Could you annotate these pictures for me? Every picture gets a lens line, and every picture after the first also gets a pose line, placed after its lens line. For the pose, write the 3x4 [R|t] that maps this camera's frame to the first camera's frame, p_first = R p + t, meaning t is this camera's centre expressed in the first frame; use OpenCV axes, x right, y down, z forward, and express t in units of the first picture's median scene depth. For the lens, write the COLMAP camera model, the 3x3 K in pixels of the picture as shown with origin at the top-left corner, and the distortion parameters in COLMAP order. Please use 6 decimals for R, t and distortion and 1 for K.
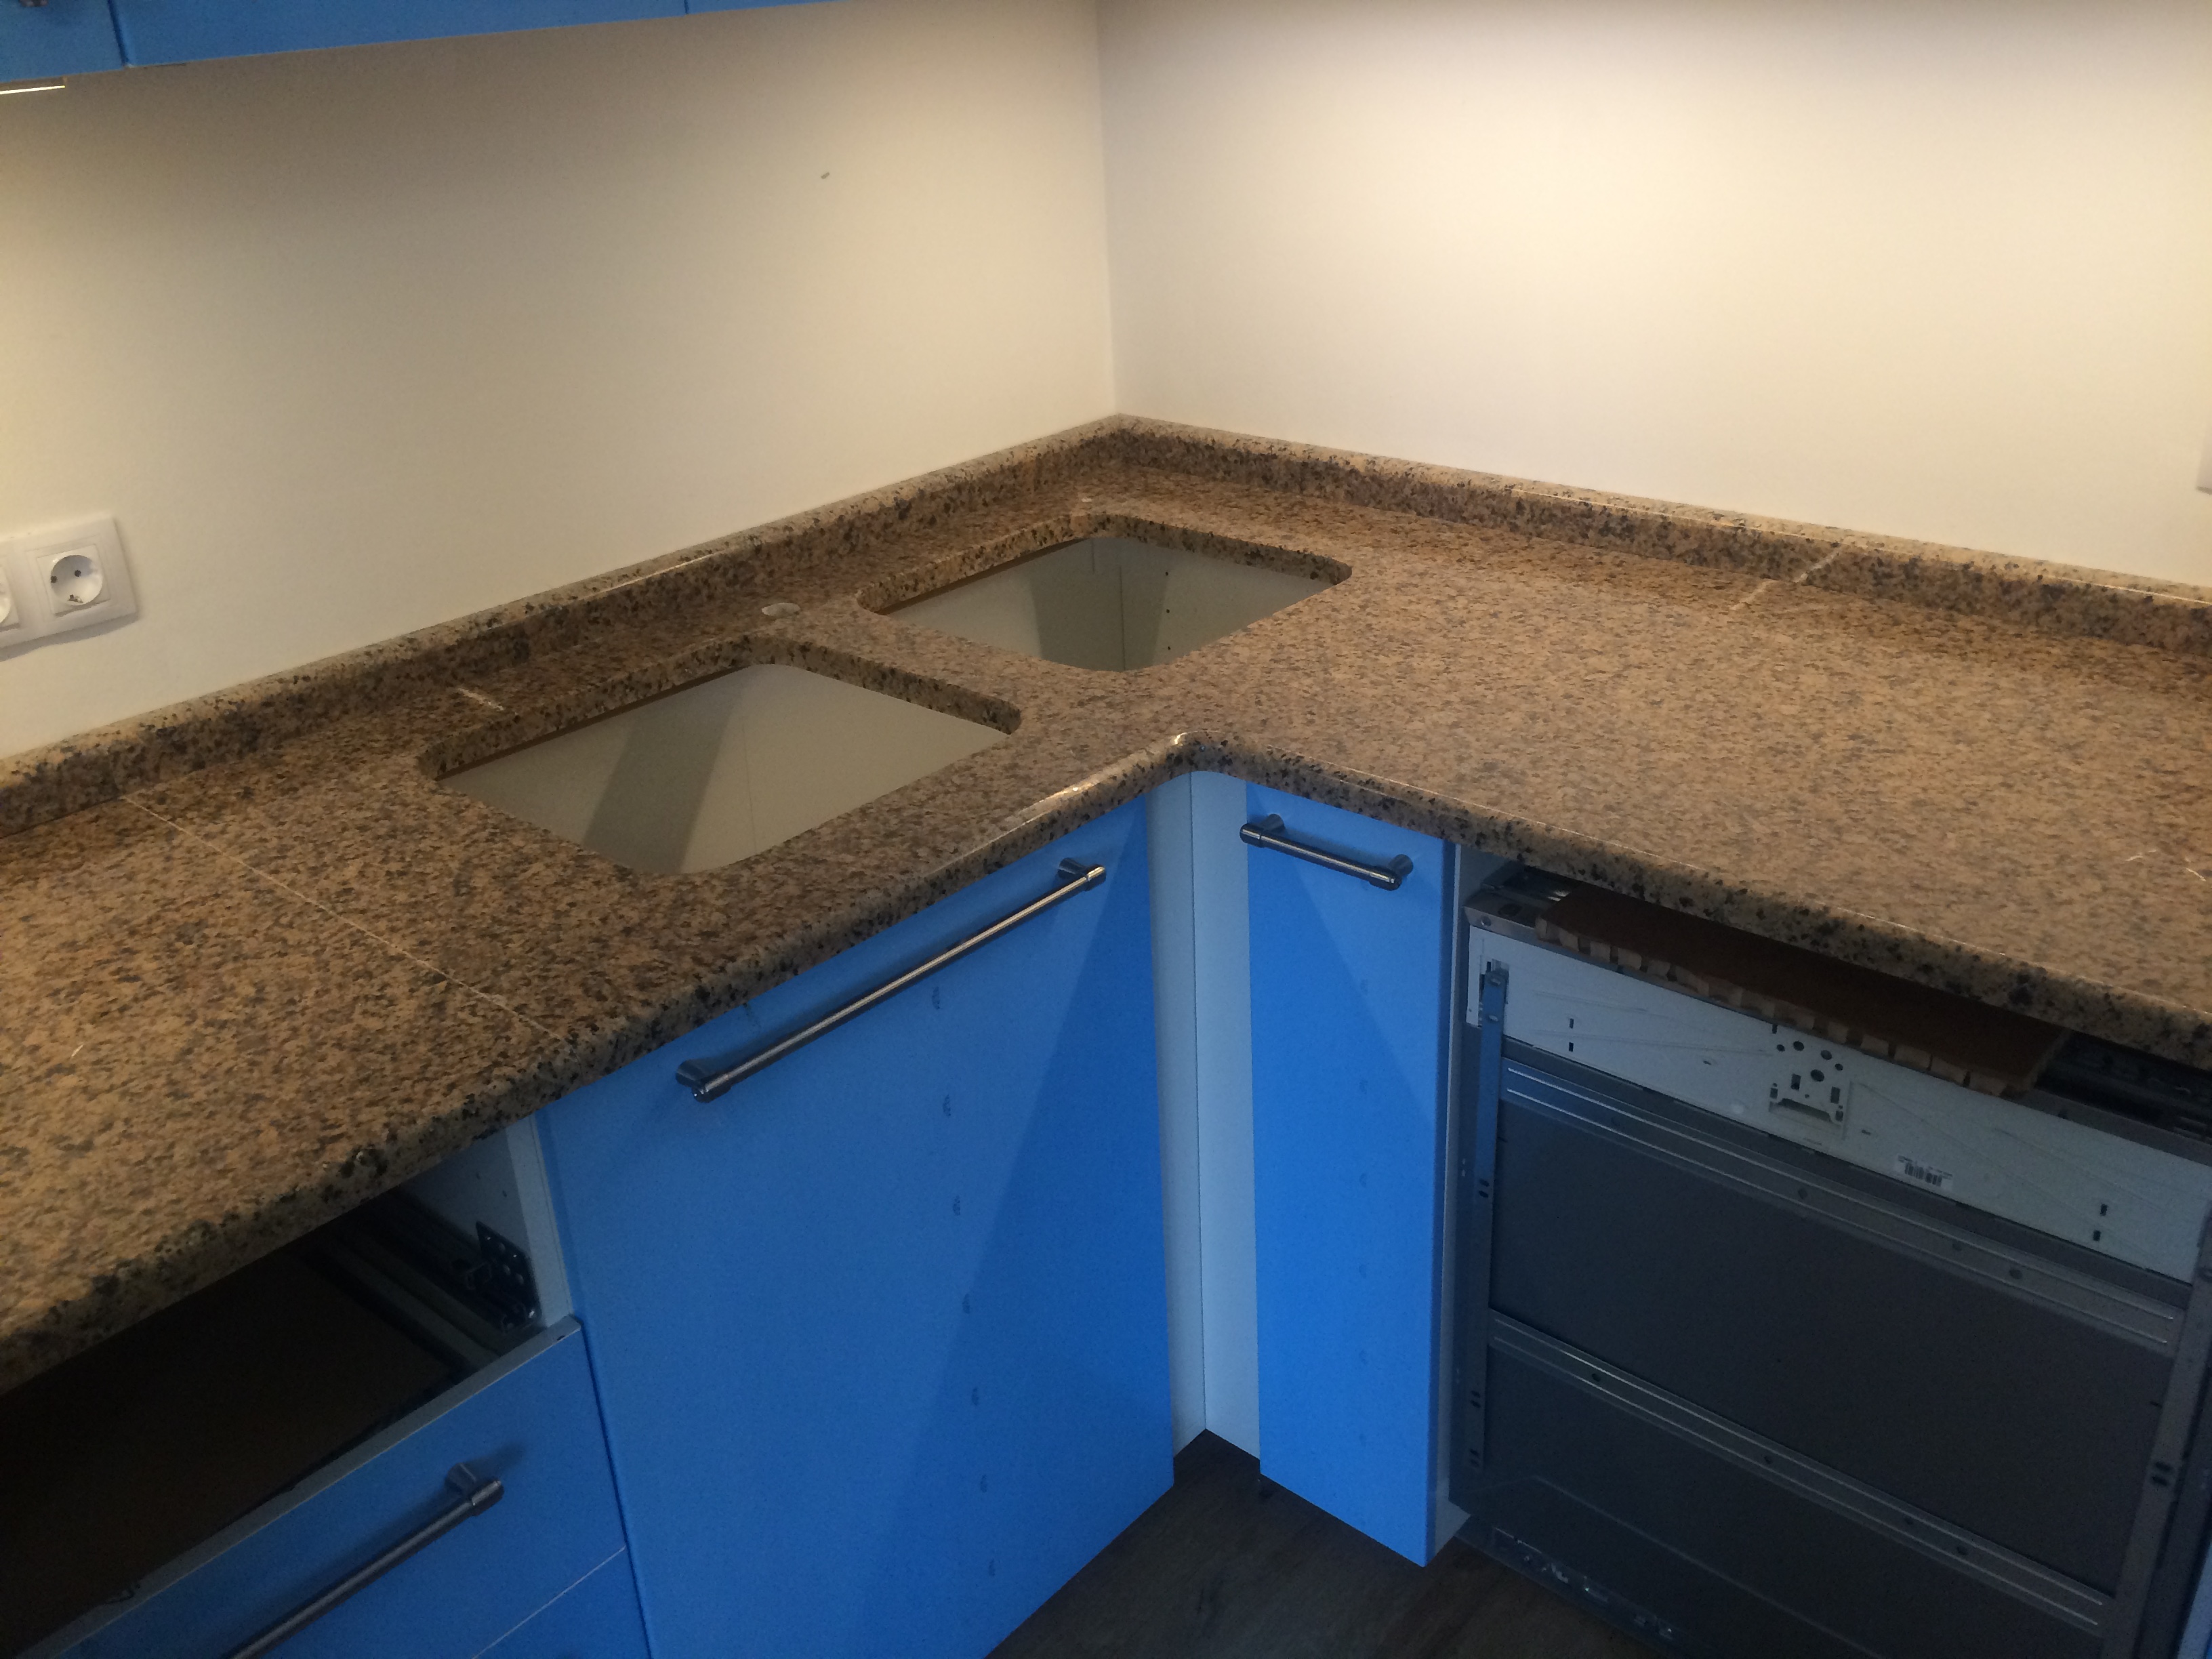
lens RADIAL K [[1902.5, 0, 1097.8], [0, 1902.5, 825.6], [0, 0, 1]] dist [0.086229, -0.123242]
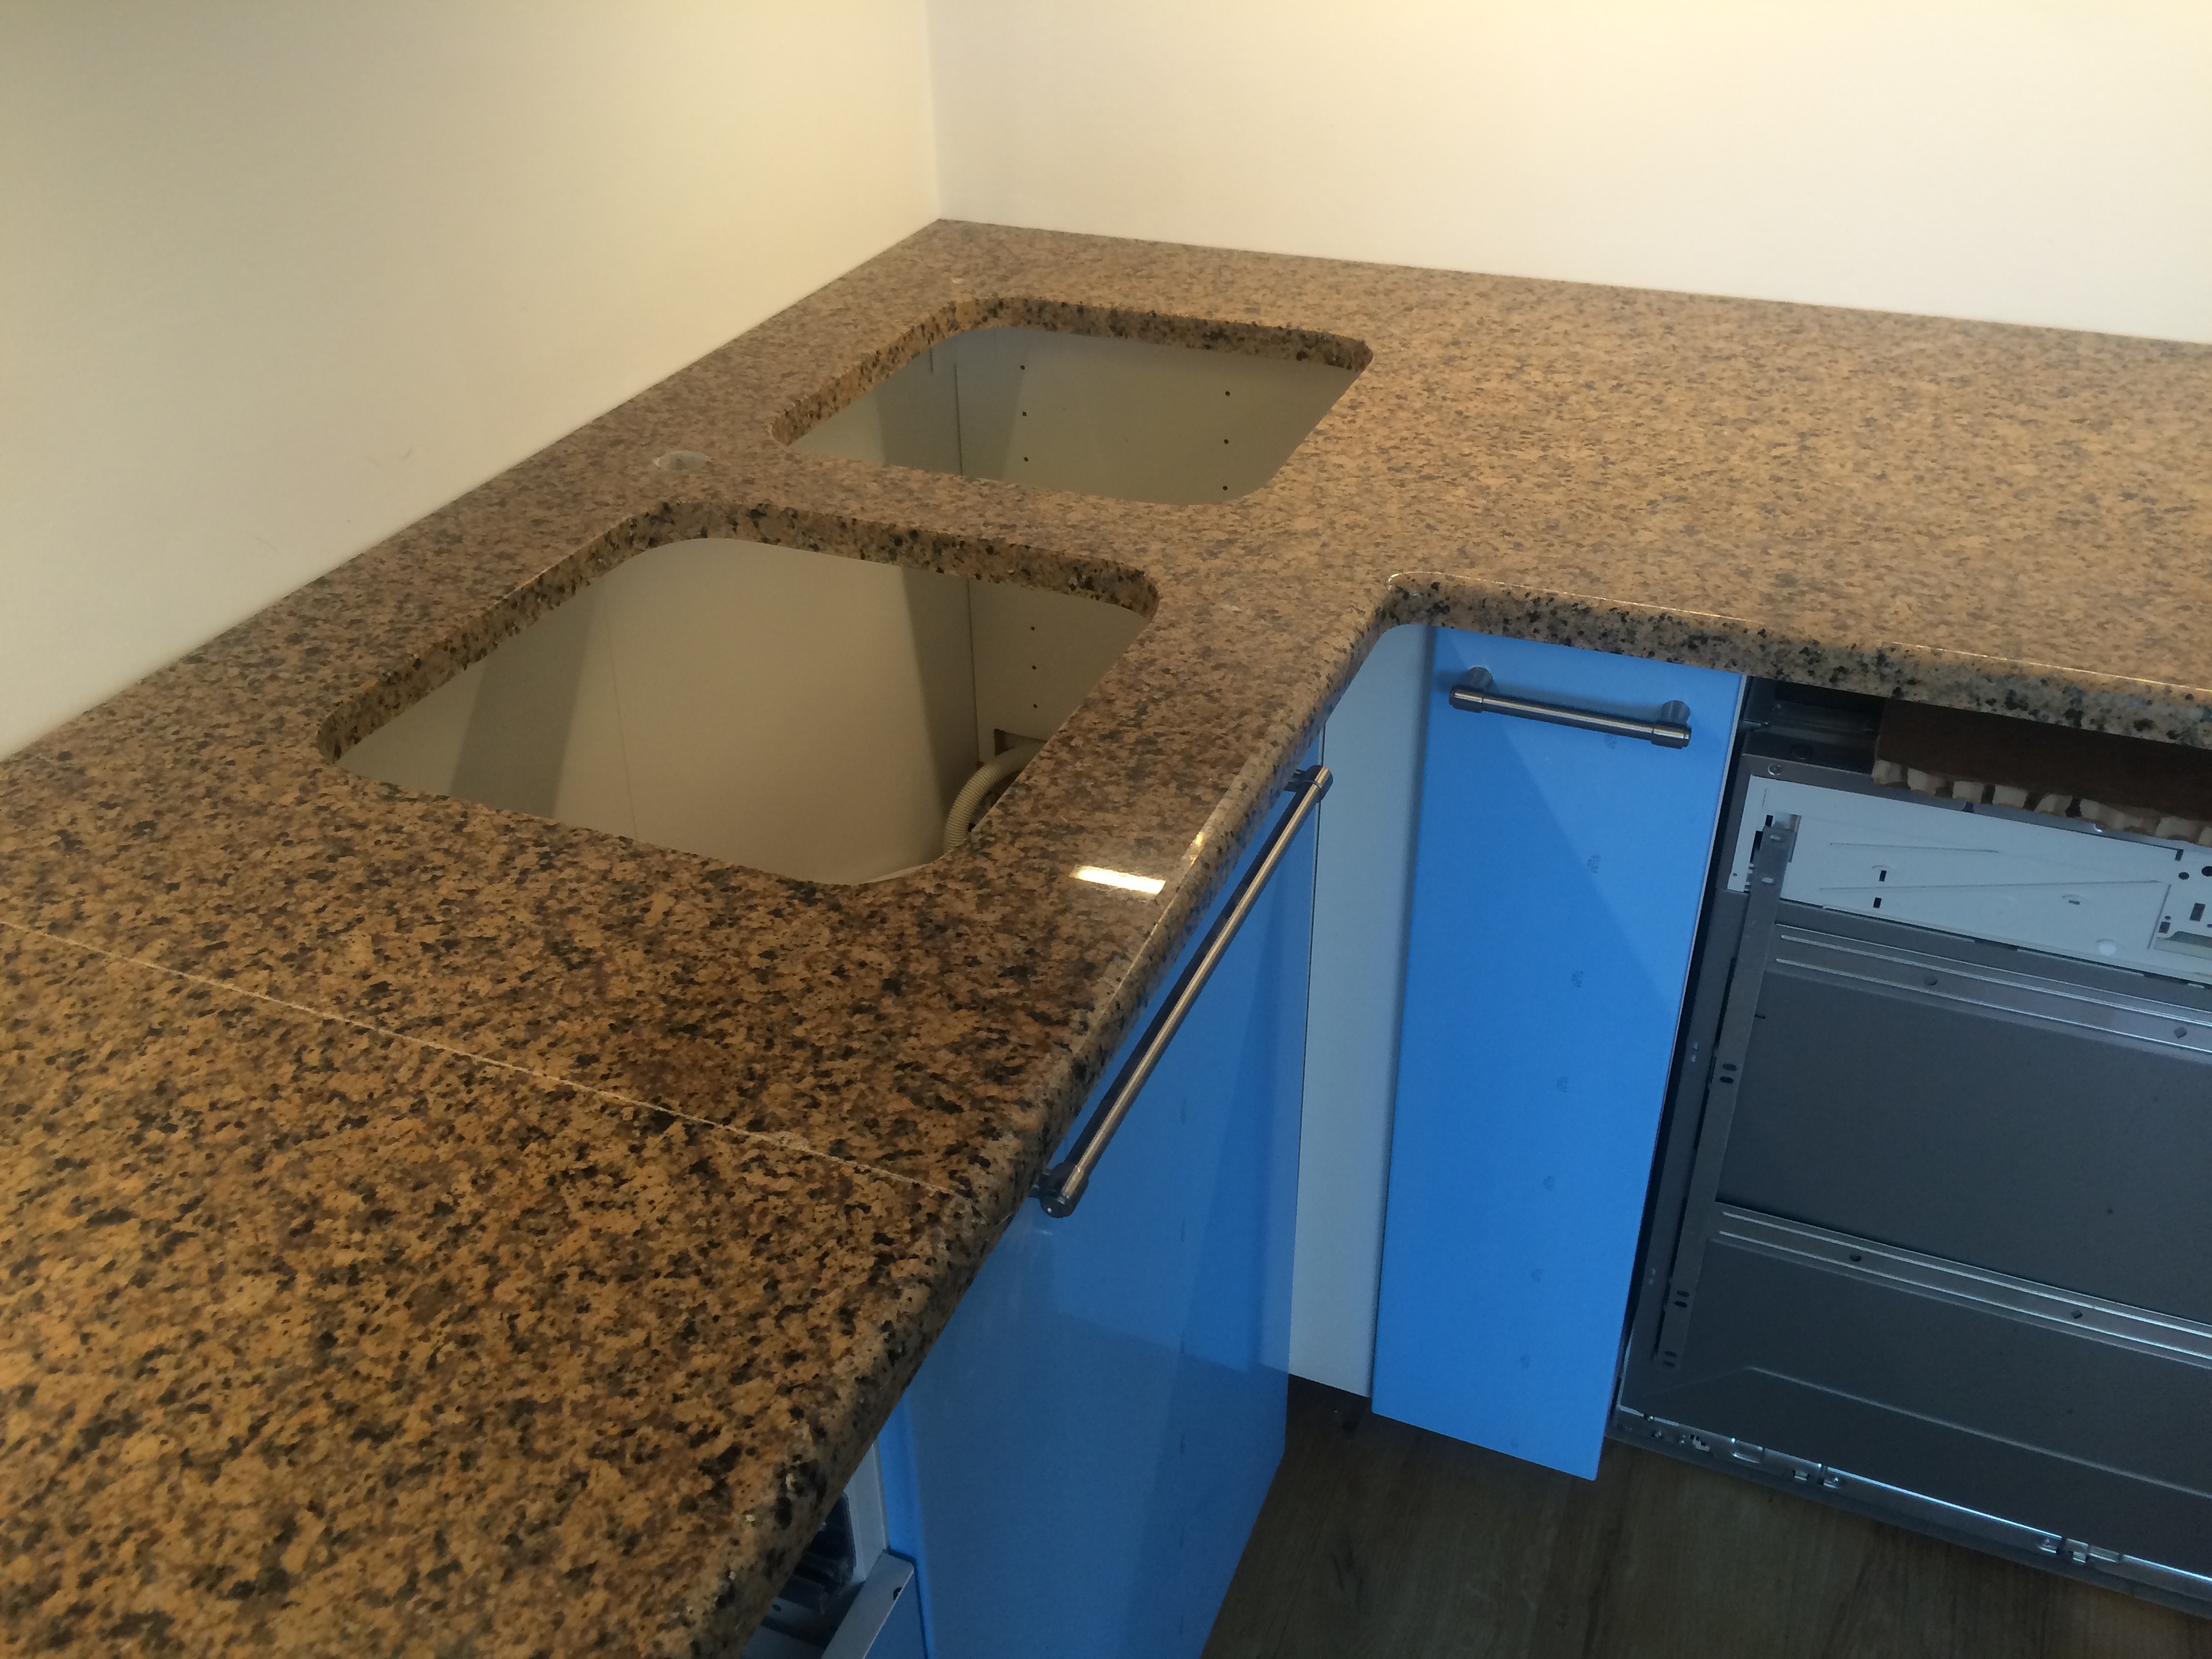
lens RADIAL K [[1902.5, 0, 1095.8], [0, 1902.5, 822.3], [0, 0, 1]] dist [0.086229, -0.123242]
pose [[0.946279, -0.149249, 0.286847, -0.303990], [0.115642, 0.984638, 0.130825, -0.066845], [-0.301966, -0.090625, 0.949001, 0.299509]]
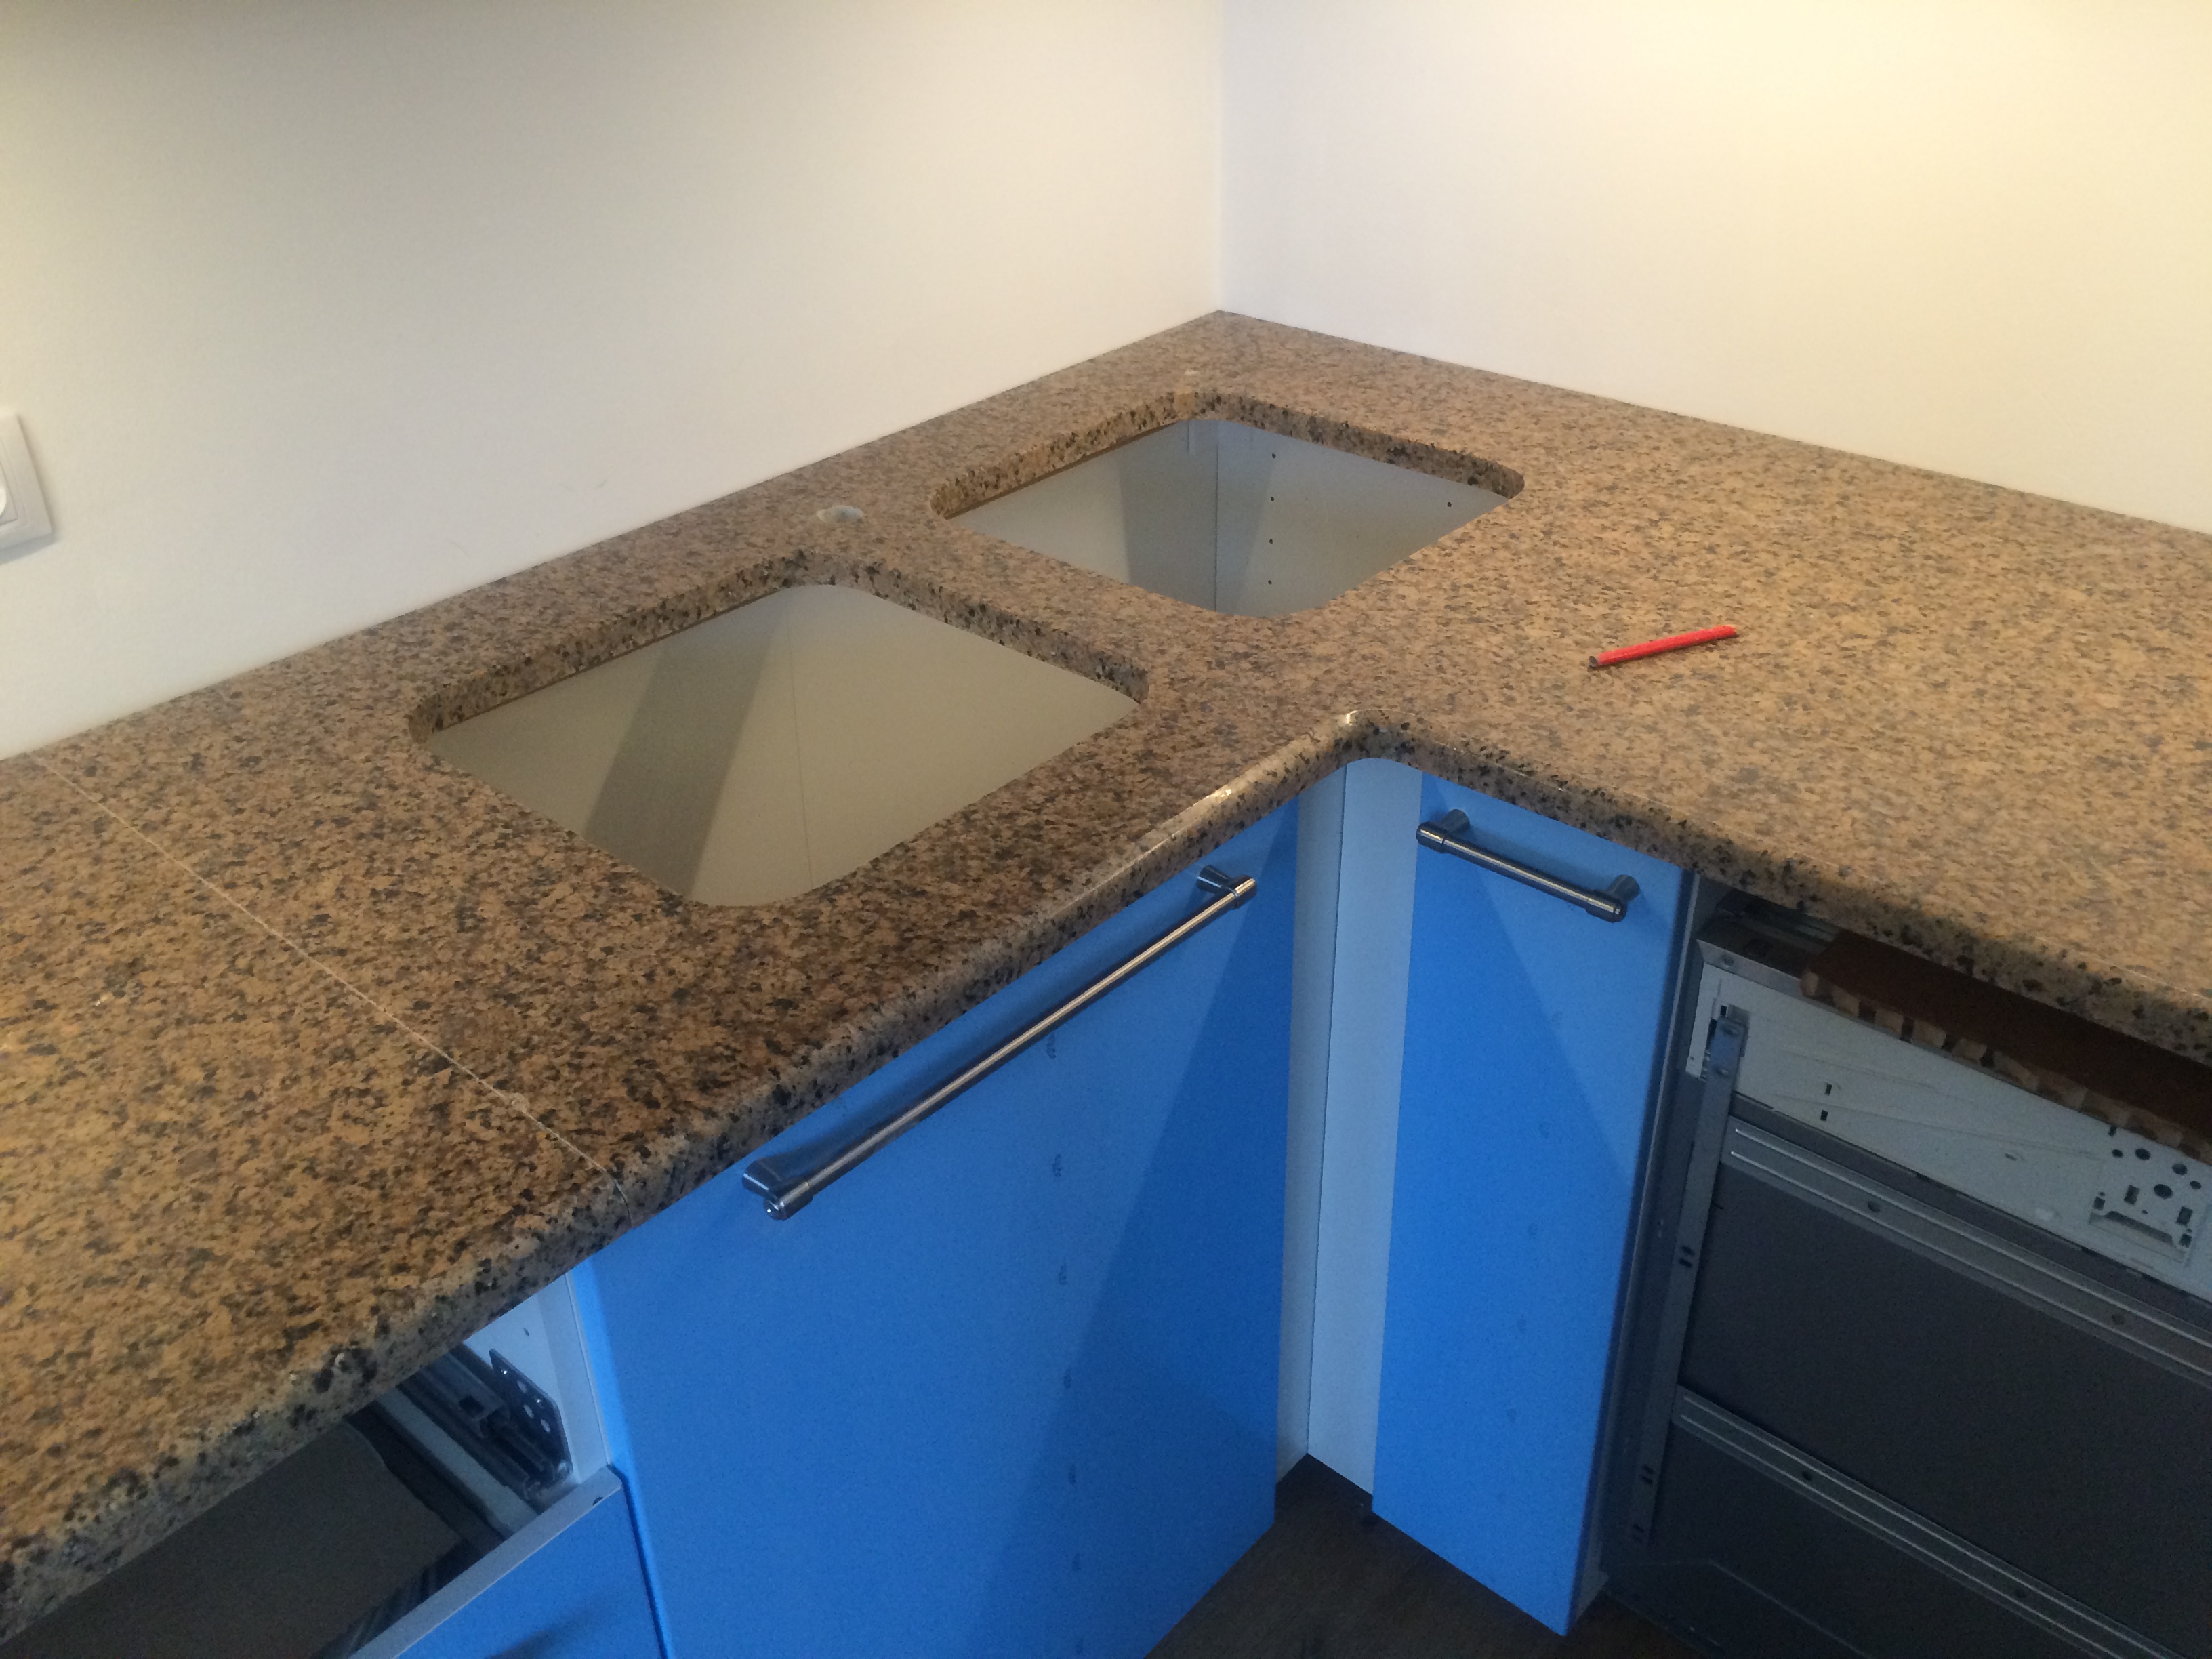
lens RADIAL K [[1902.5, 0, 1098.5], [0, 1902.5, 823.8], [0, 0, 1]] dist [0.086229, -0.123242]
pose [[0.999722, 0.022691, 0.006468, -0.068694], [-0.023243, 0.994231, 0.104715, -0.084764], [-0.004054, -0.104836, 0.994481, 0.192486]]
